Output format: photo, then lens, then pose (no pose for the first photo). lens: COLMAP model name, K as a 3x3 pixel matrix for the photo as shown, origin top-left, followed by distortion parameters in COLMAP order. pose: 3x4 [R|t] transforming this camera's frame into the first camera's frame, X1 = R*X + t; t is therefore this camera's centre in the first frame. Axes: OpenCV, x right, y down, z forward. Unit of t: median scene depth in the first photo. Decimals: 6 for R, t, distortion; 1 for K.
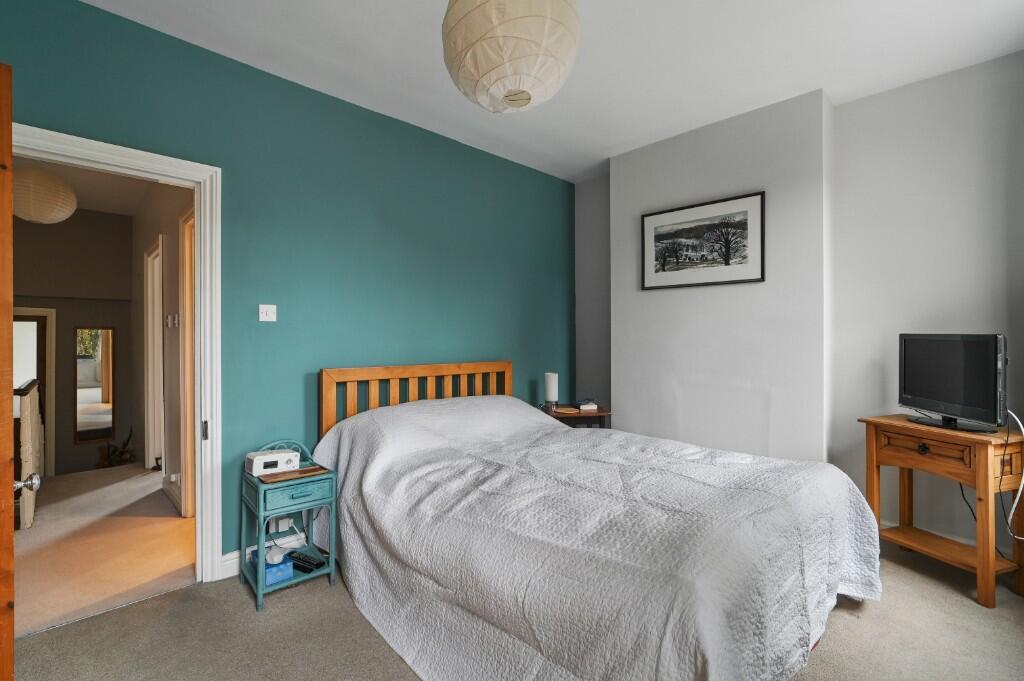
lens RADIAL K [[484.9, 0, 513.2], [0, 484.9, 339.0], [0, 0, 1]] dist [-0.002795, -0.000162]
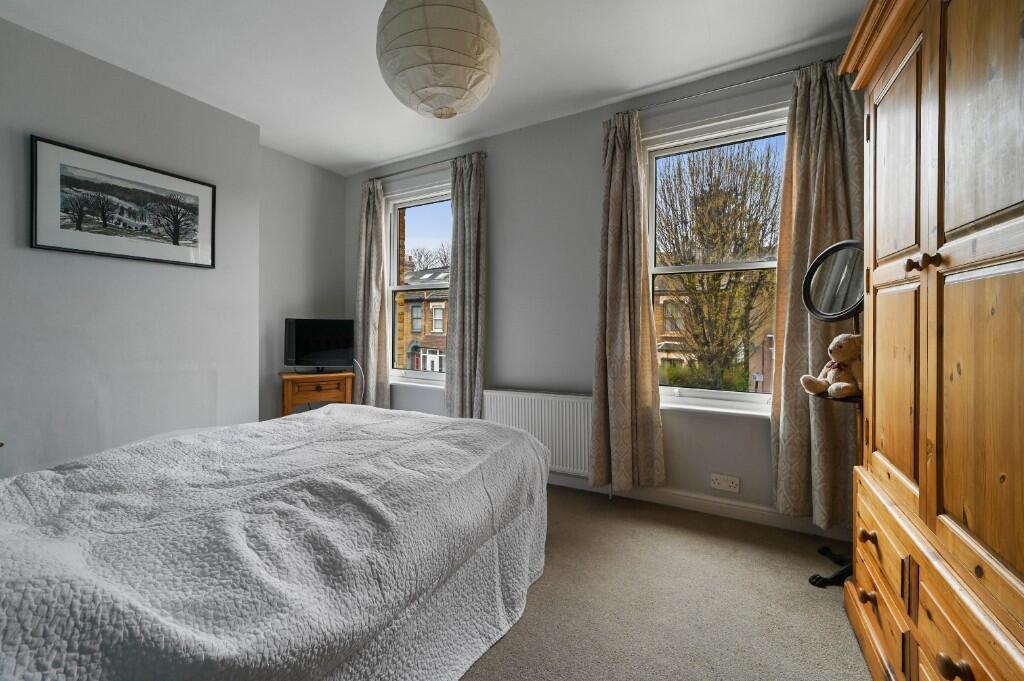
lens RADIAL K [[409.3, 0, 508.7], [0, 409.3, 325.9], [0, 0, 1]] dist [0.003610, 0.001301]
pose [[-0.282871, -0.009487, 0.959111, -0.520432], [-0.004565, 0.999953, 0.008545, -0.001185], [-0.959147, -0.001961, -0.282901, 0.589123]]
